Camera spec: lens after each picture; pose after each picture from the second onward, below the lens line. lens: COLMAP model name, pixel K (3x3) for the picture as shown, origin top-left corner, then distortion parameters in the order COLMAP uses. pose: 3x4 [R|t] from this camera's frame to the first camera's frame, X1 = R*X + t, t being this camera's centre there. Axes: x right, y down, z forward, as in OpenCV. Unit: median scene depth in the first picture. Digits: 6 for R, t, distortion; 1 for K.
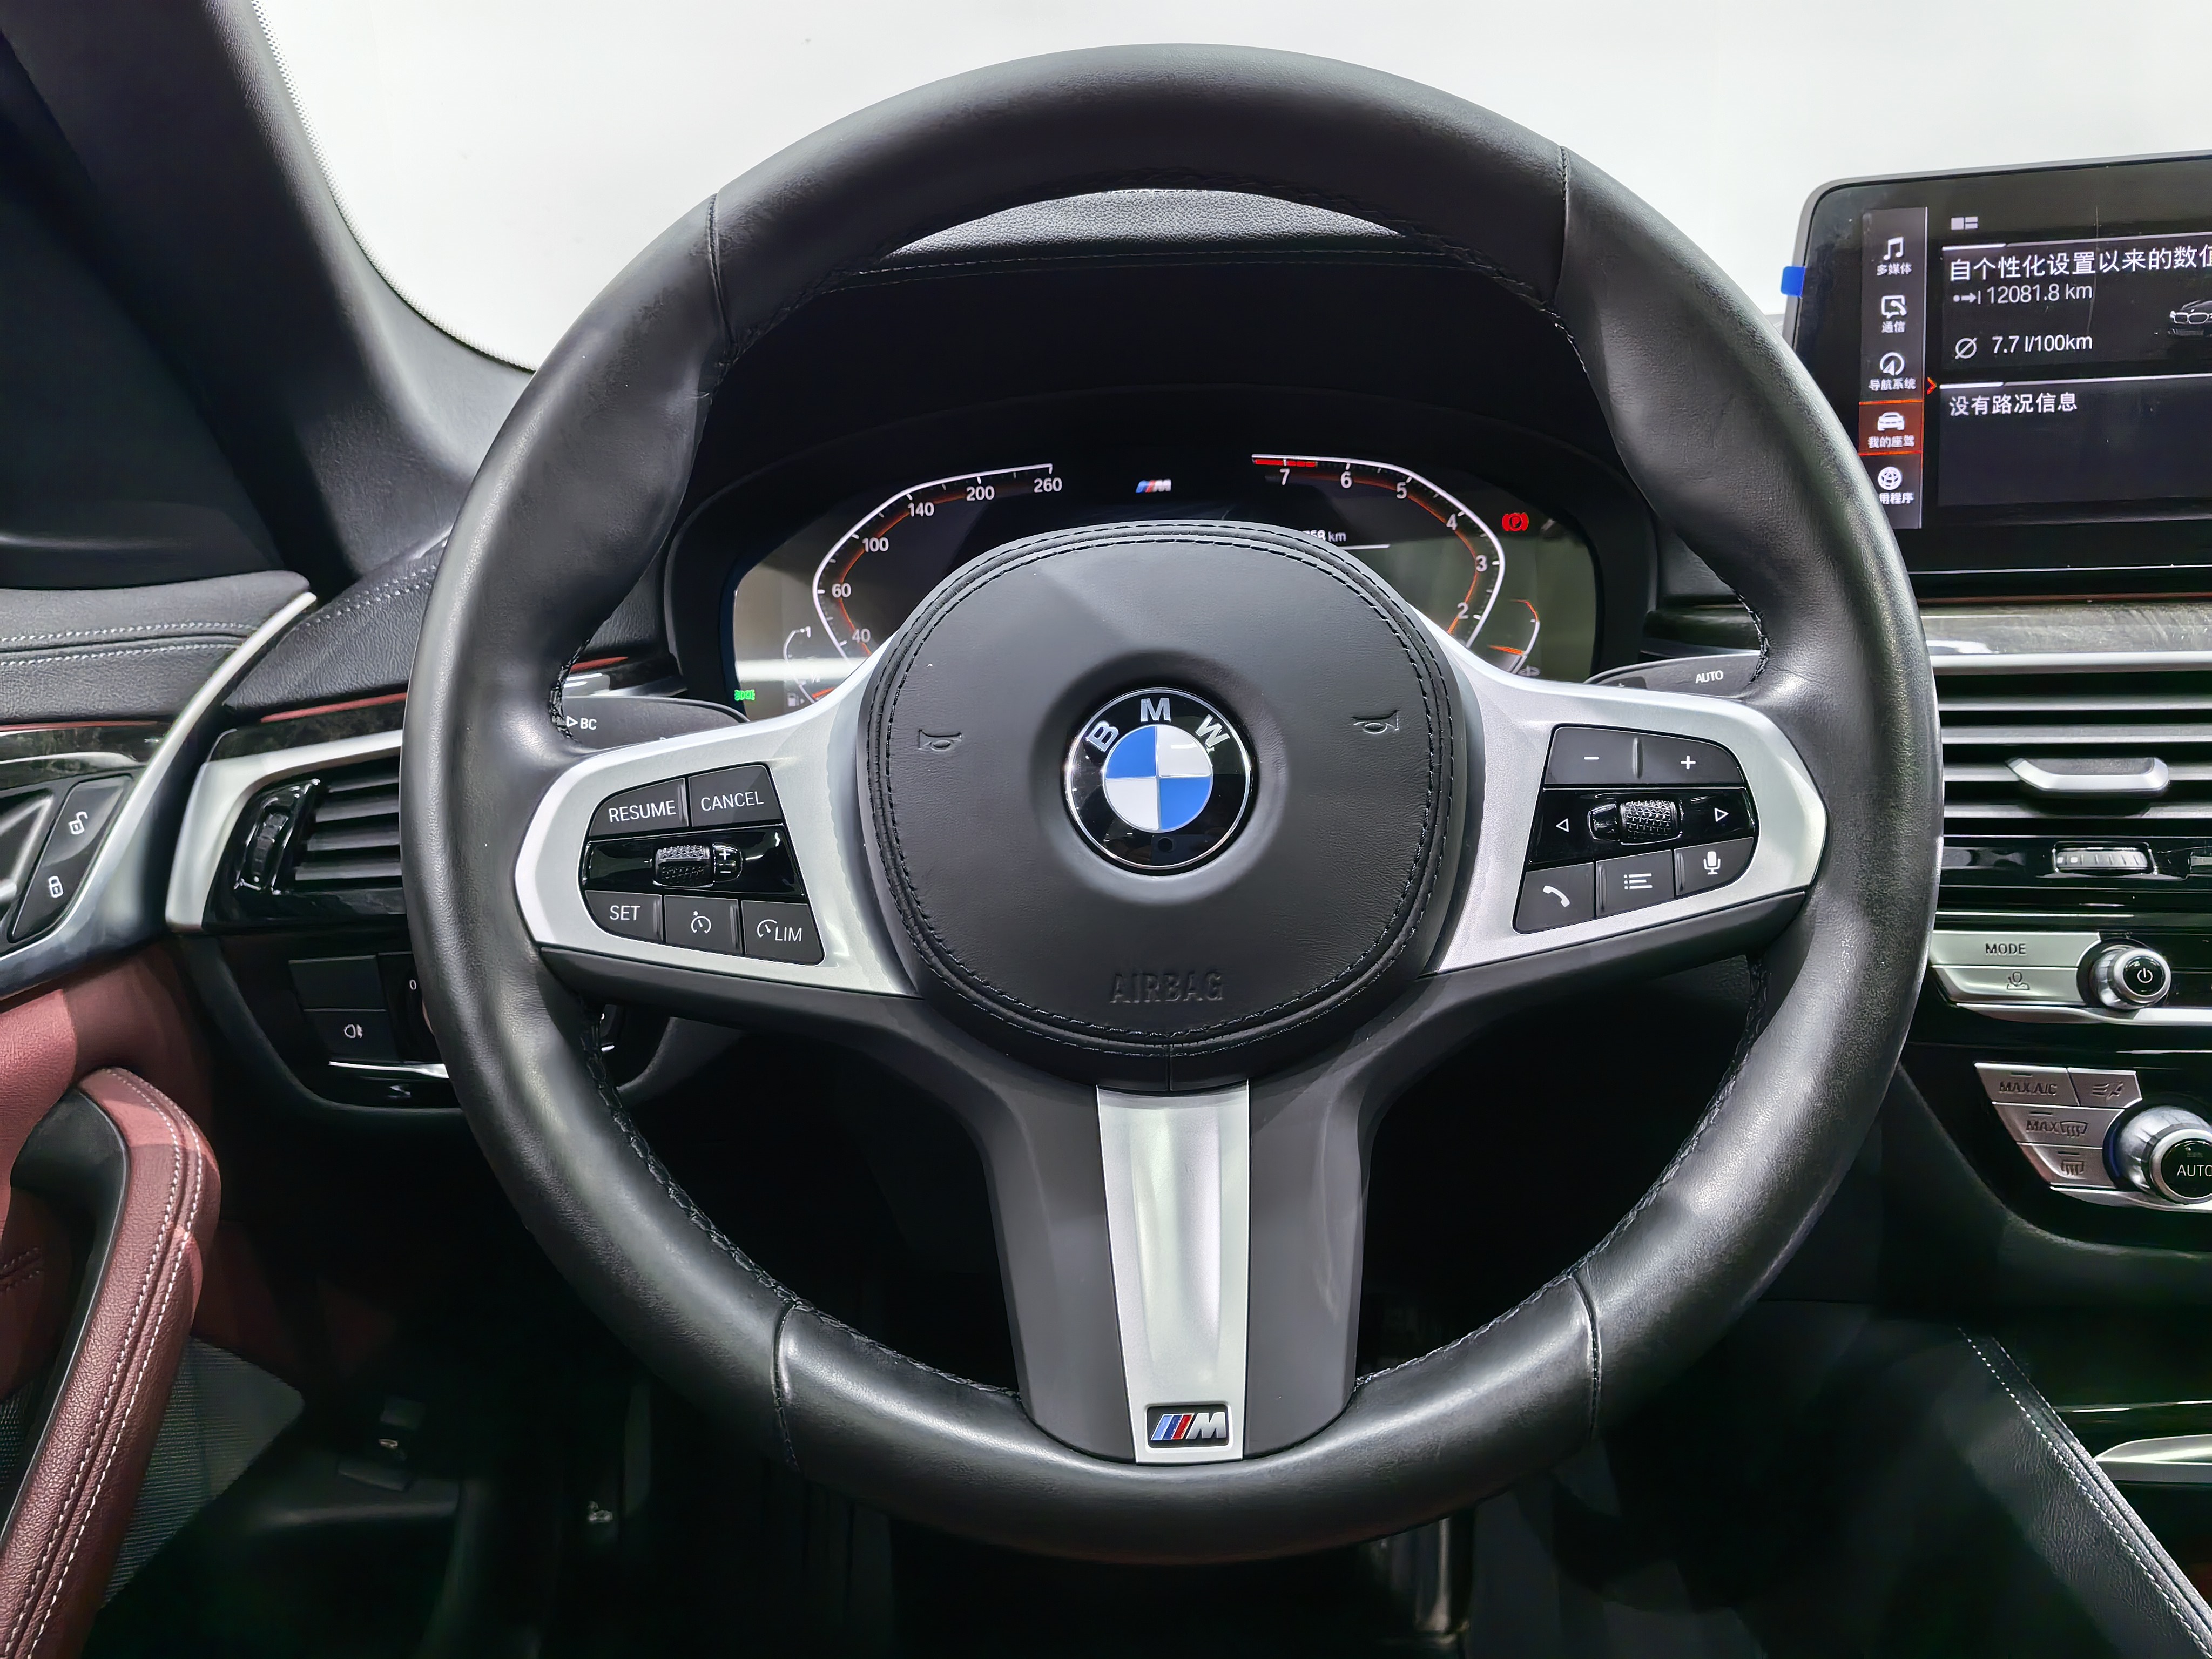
lens RADIAL K [[1764.7, 0, 1106.0], [0, 1764.7, 829.5], [0, 0, 1]] dist [0.009219, -0.011001]
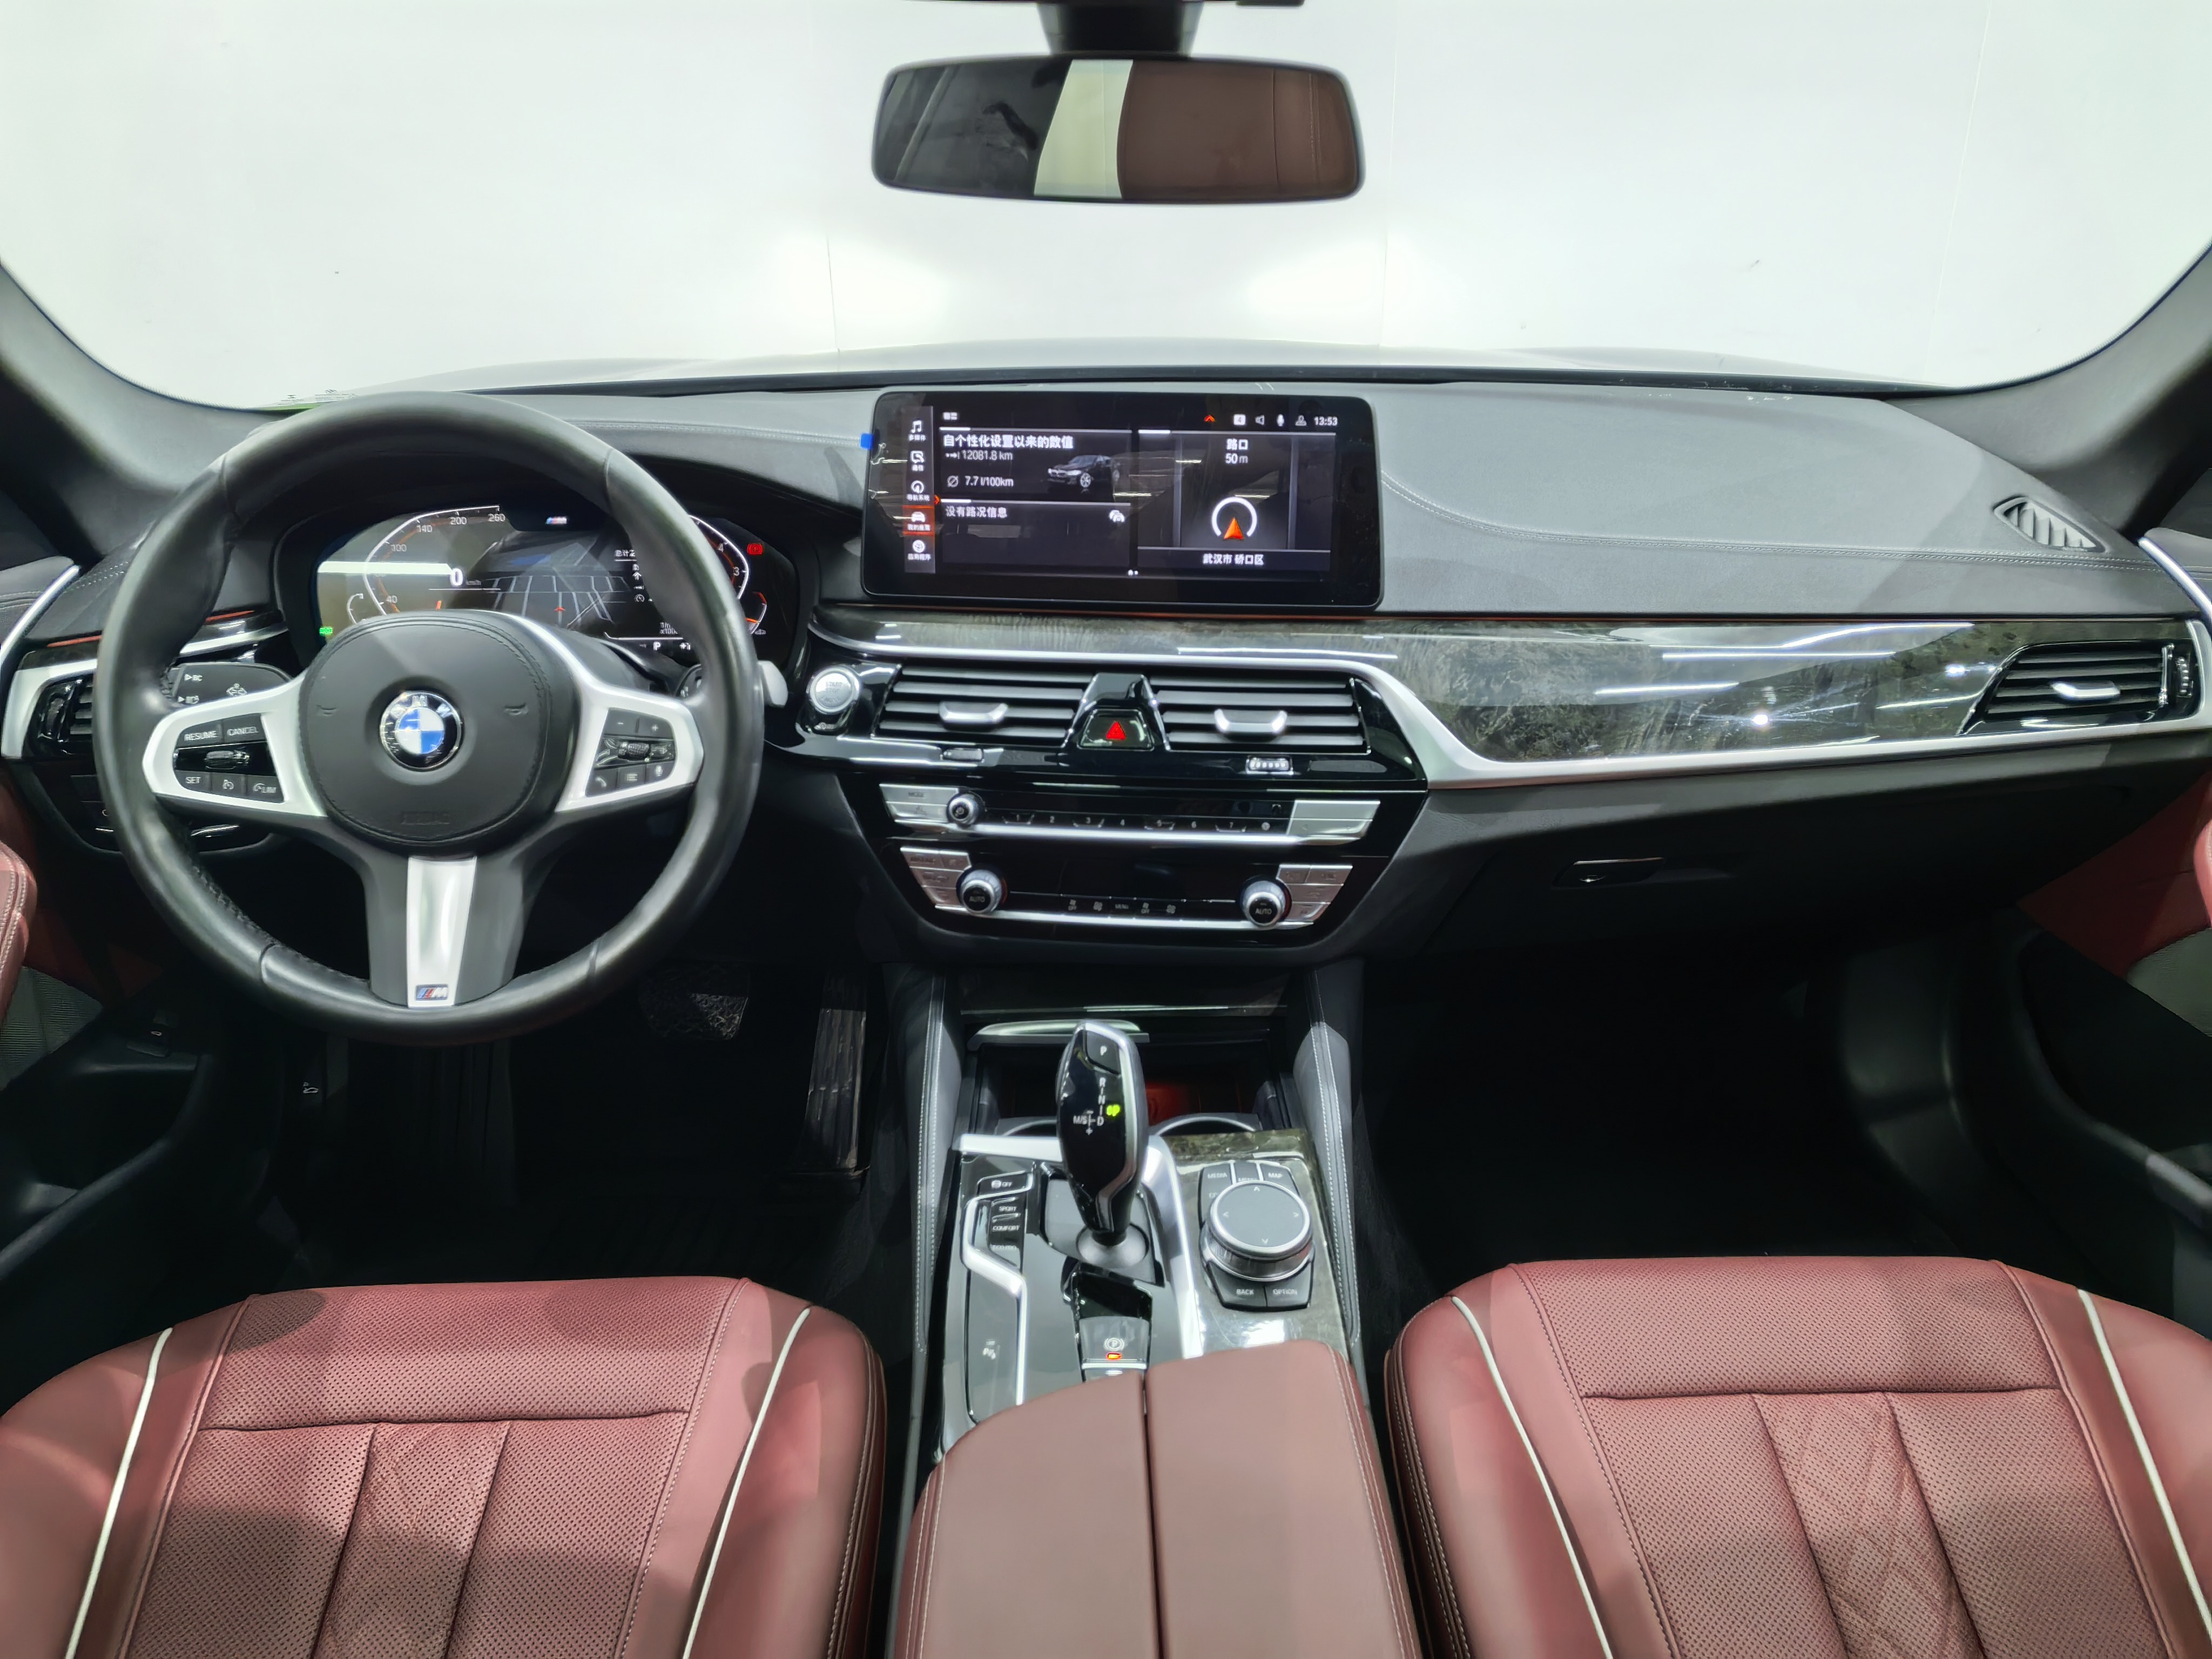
lens RADIAL K [[1706.9, 0, 1106.0], [0, 1706.9, 829.5], [0, 0, 1]] dist [0.052281, -0.067830]
pose [[0.998168, 0.020734, 0.056842, 0.595986], [-0.029276, 0.987663, 0.153834, -0.203032], [-0.052951, -0.155216, 0.986460, -0.980949]]
